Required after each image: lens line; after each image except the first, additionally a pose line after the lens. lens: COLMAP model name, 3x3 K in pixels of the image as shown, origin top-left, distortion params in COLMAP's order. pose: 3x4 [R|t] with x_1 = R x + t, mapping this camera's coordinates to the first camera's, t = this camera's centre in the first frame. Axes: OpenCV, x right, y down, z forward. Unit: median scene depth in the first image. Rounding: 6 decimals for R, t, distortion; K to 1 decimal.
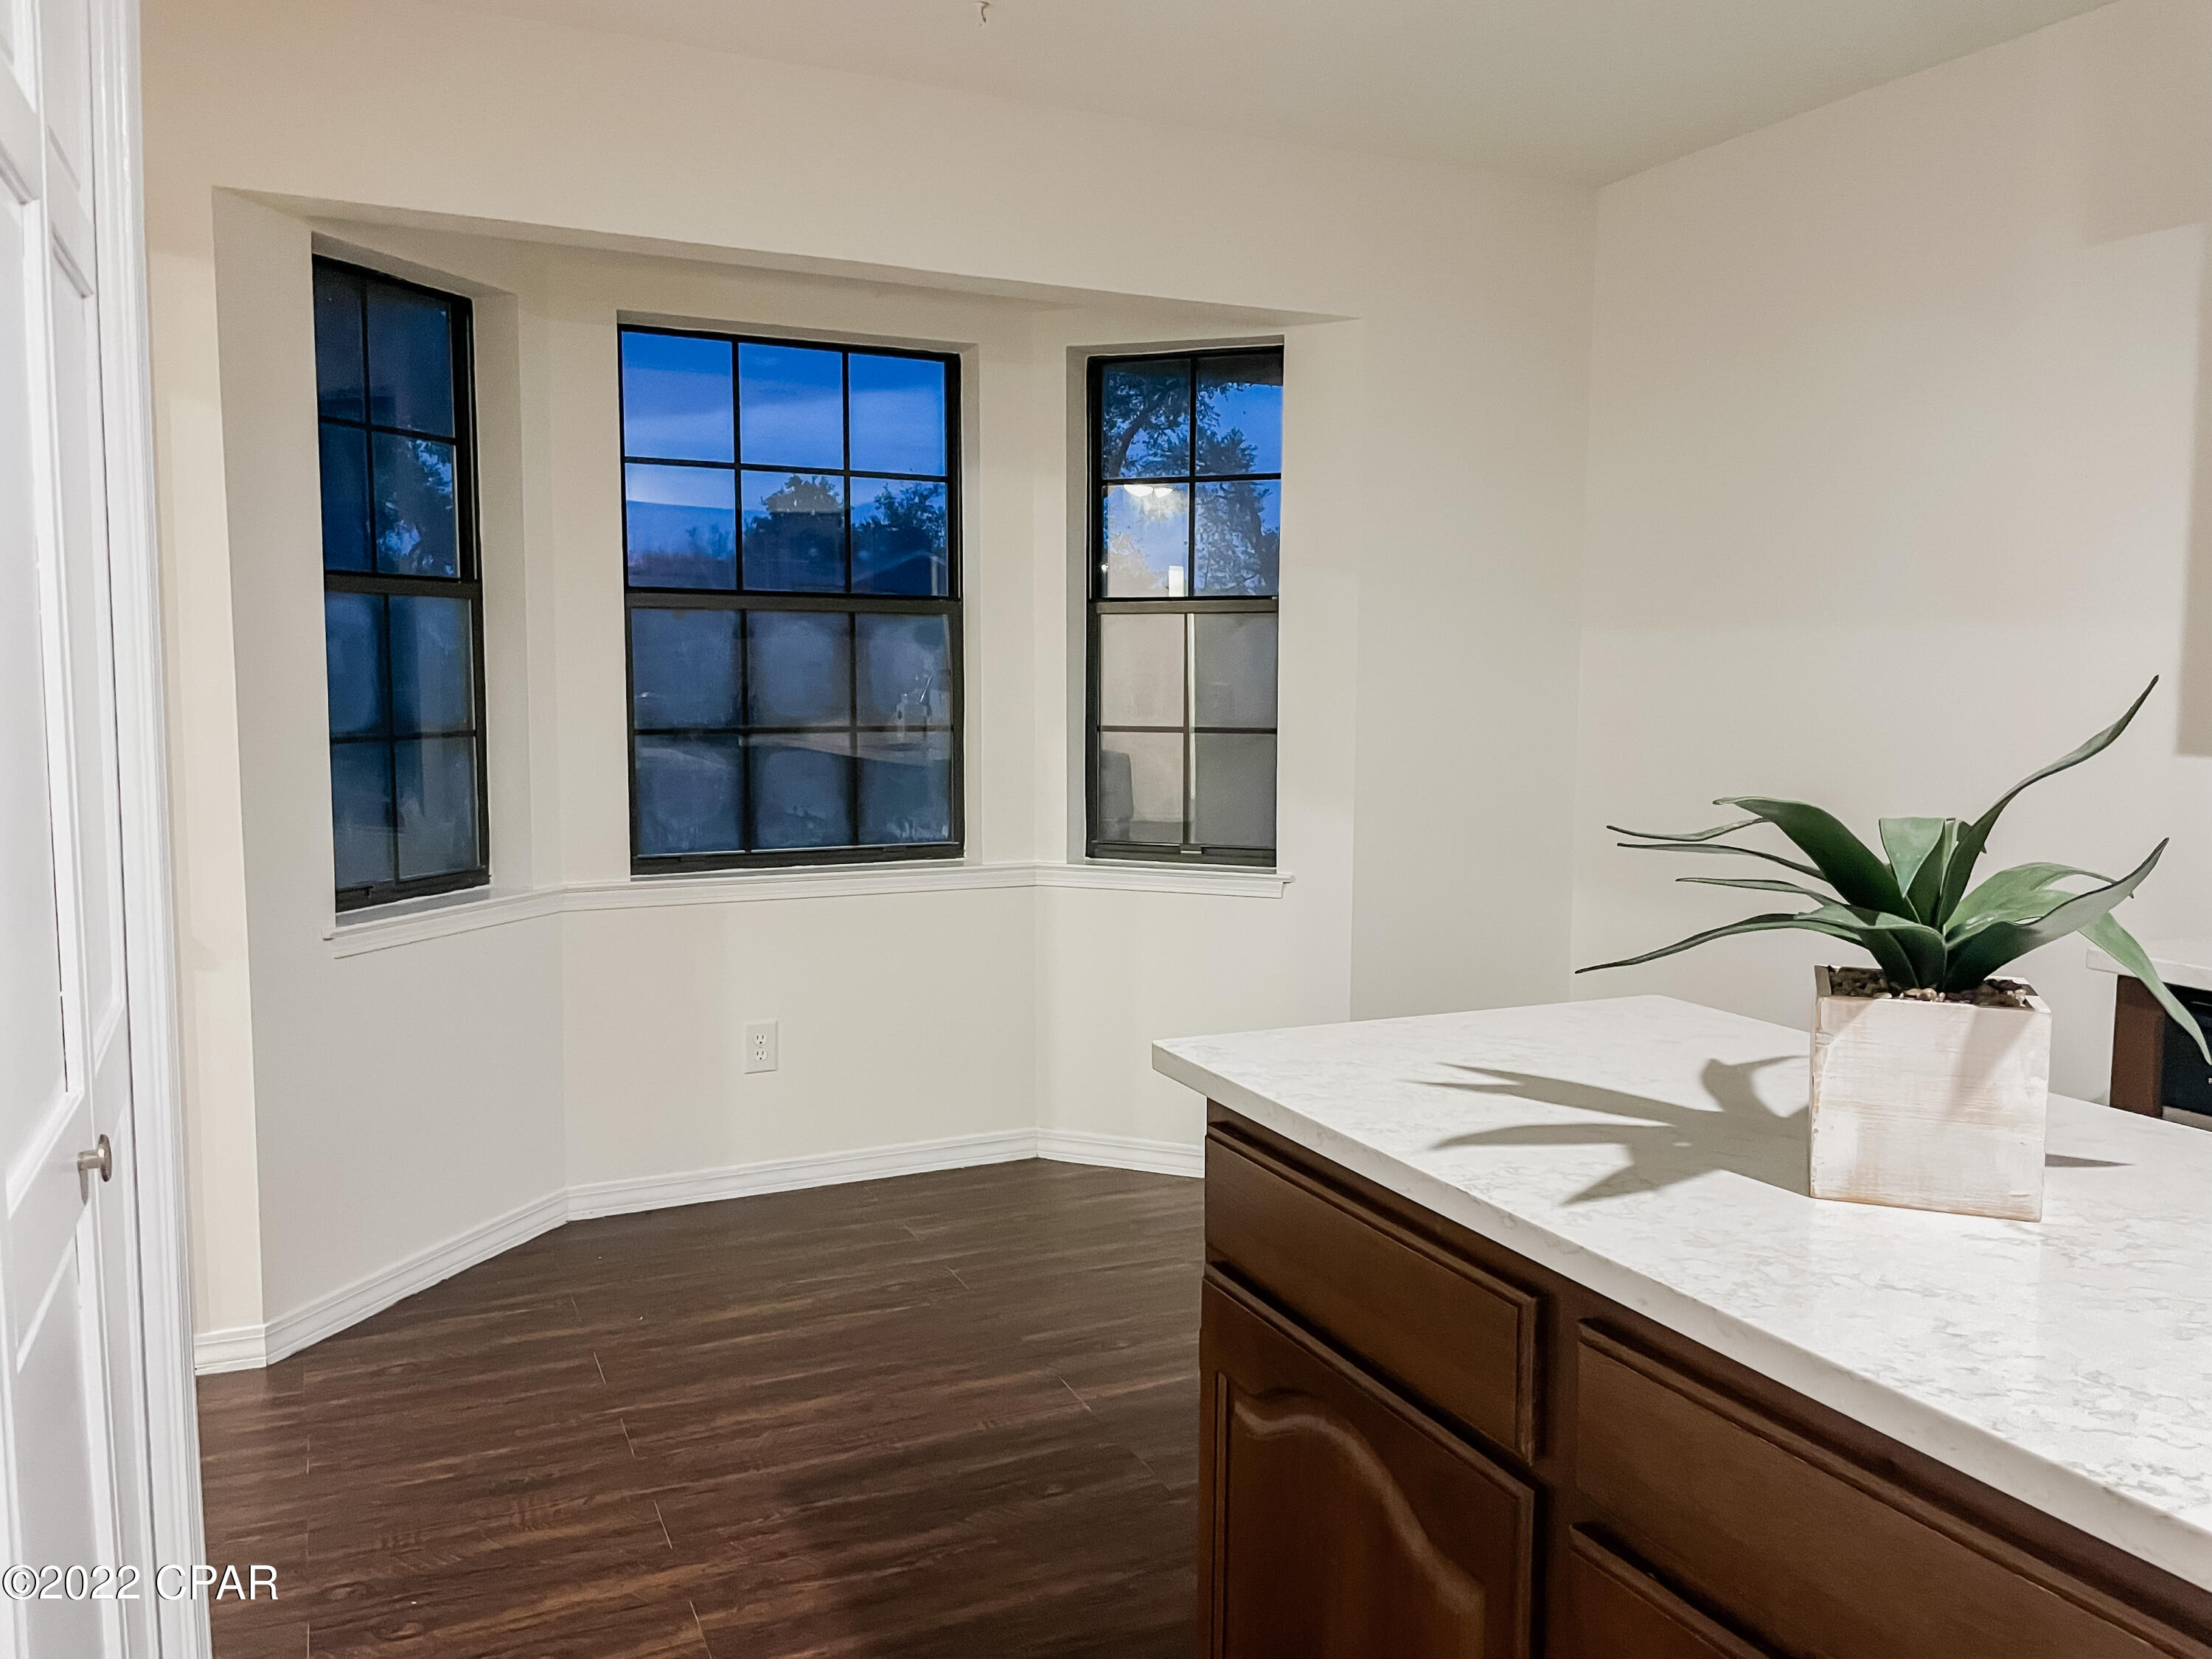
lens RADIAL K [[1685.8, 0, 1112.3], [0, 1685.8, 819.7], [0, 0, 1]] dist [0.064045, -0.022264]
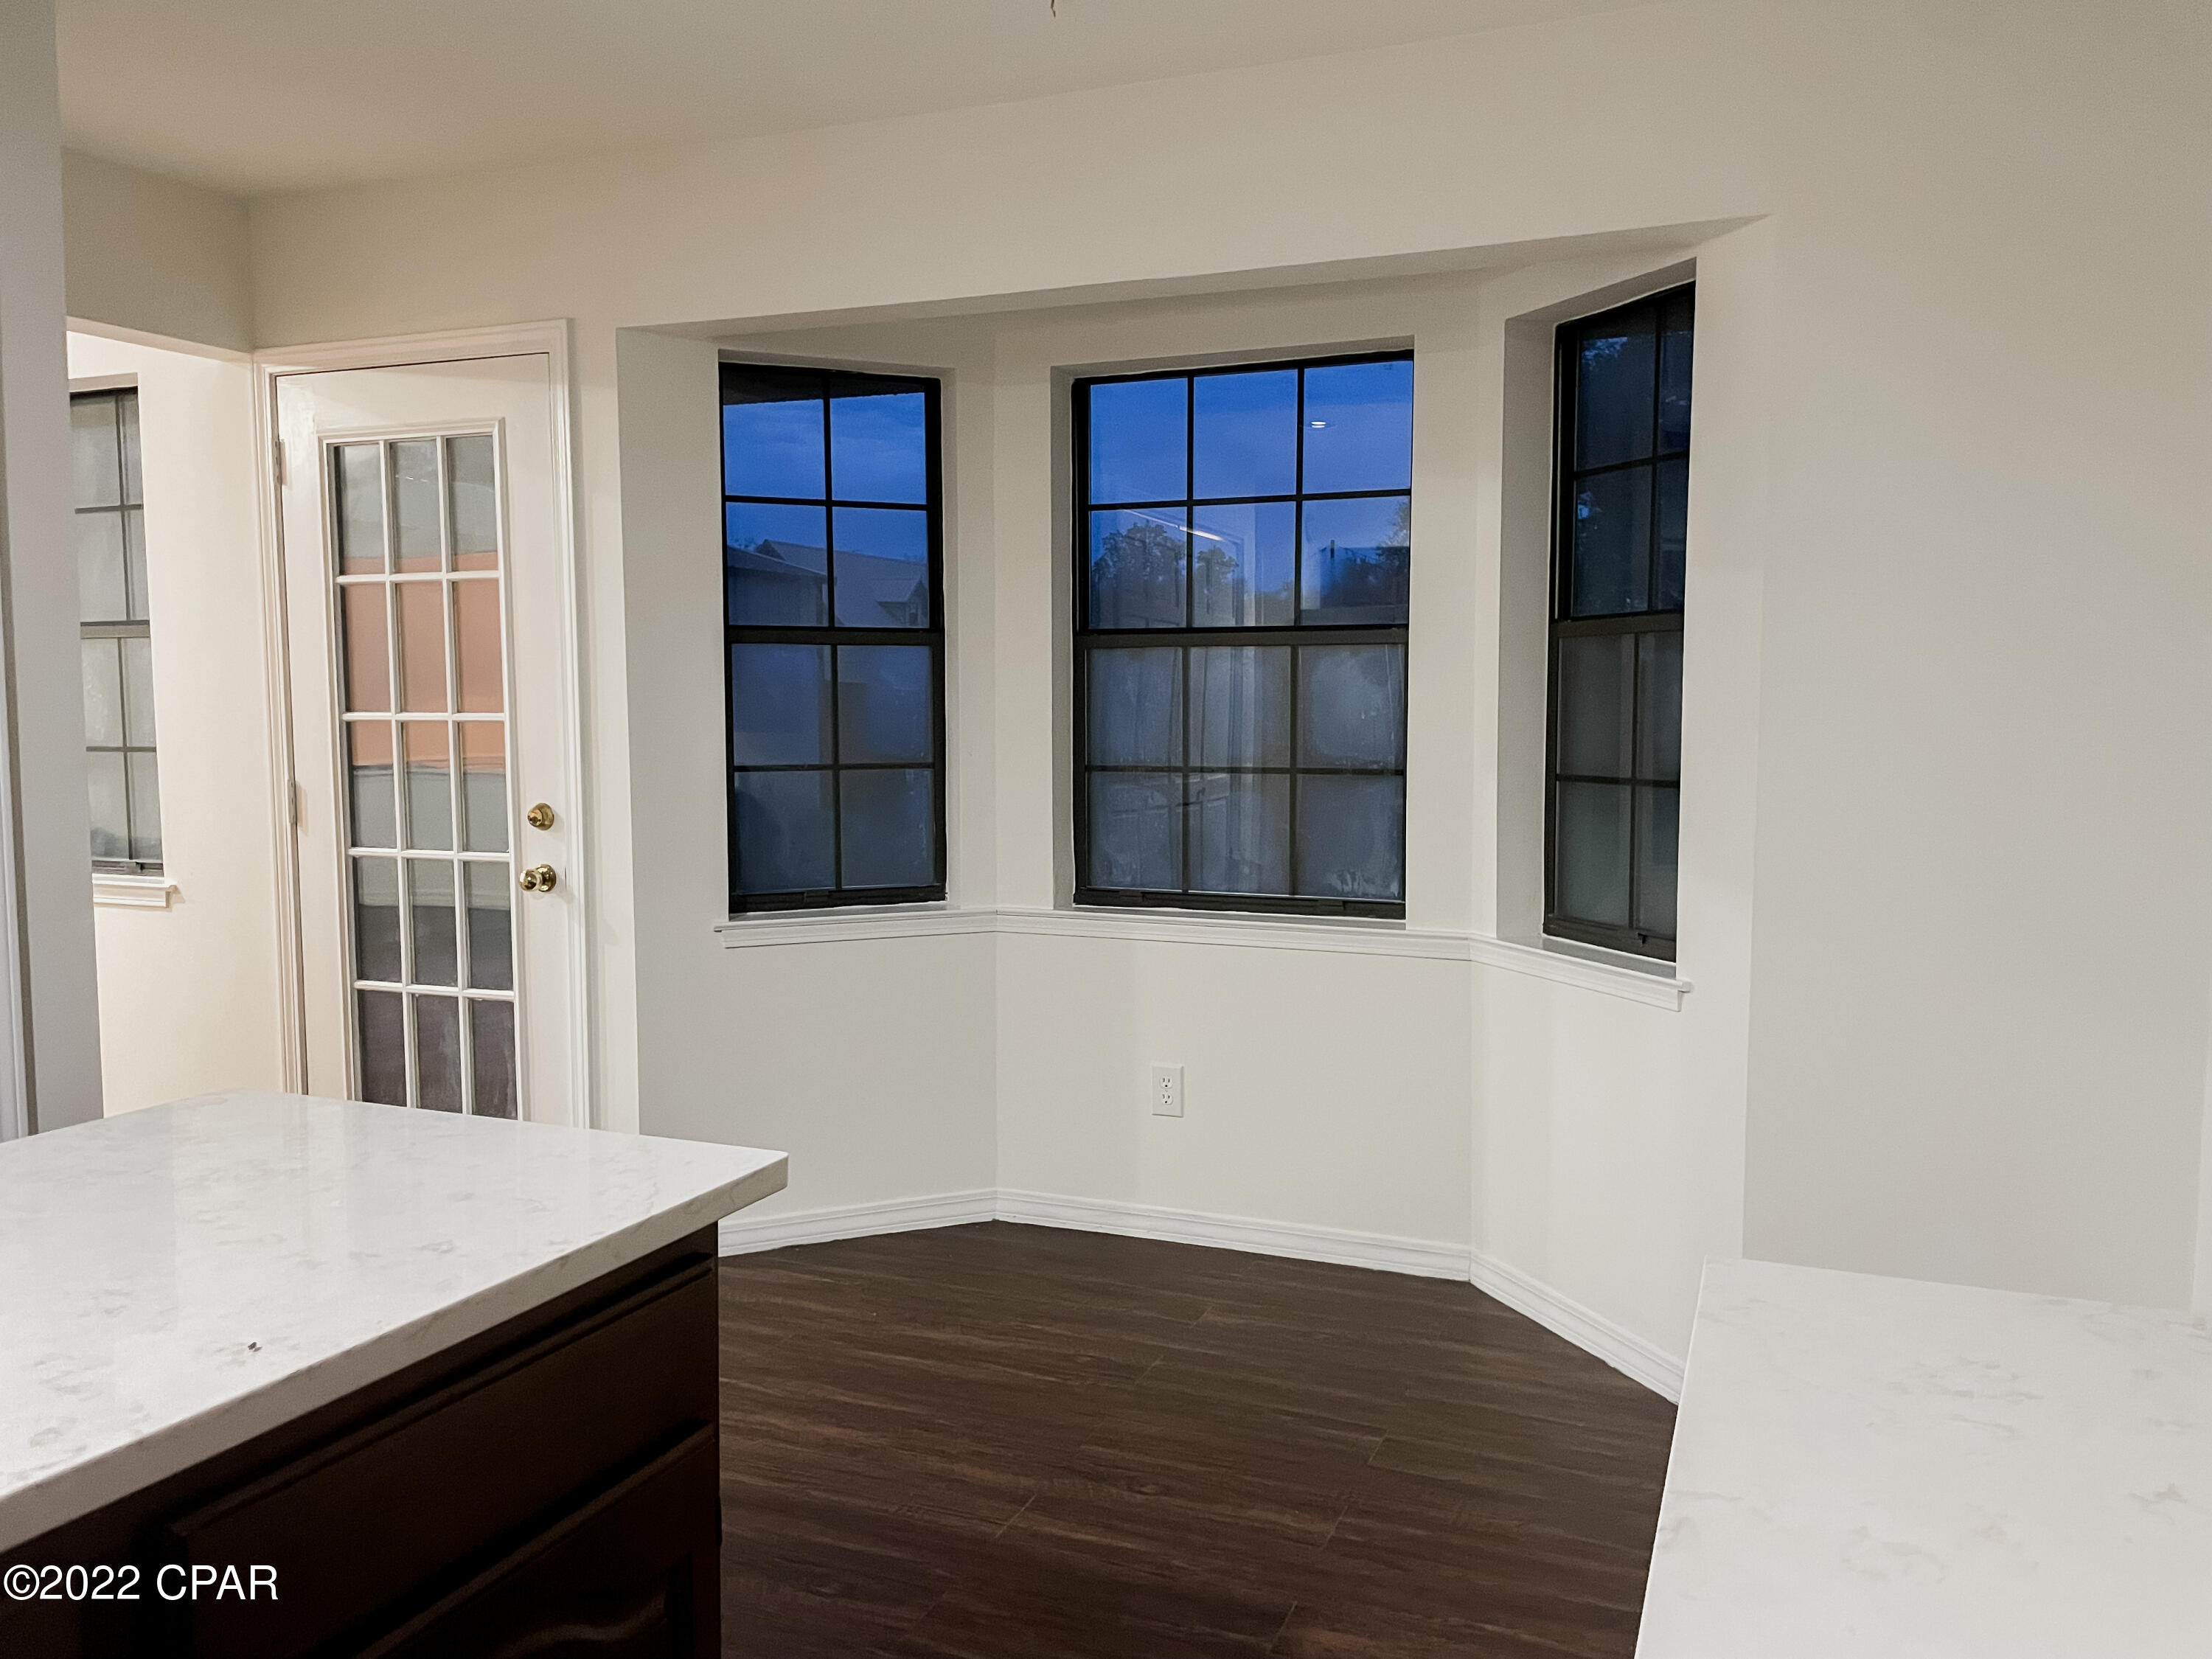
lens RADIAL K [[1685.8, 0, 1109.8], [0, 1685.8, 832.2], [0, 0, 1]] dist [0.064045, -0.022264]
pose [[0.679321, 0.053809, -0.731866, 0.498352], [-0.064130, 0.997846, 0.013839, -0.028051], [0.731034, 0.037534, 0.681308, 0.316008]]
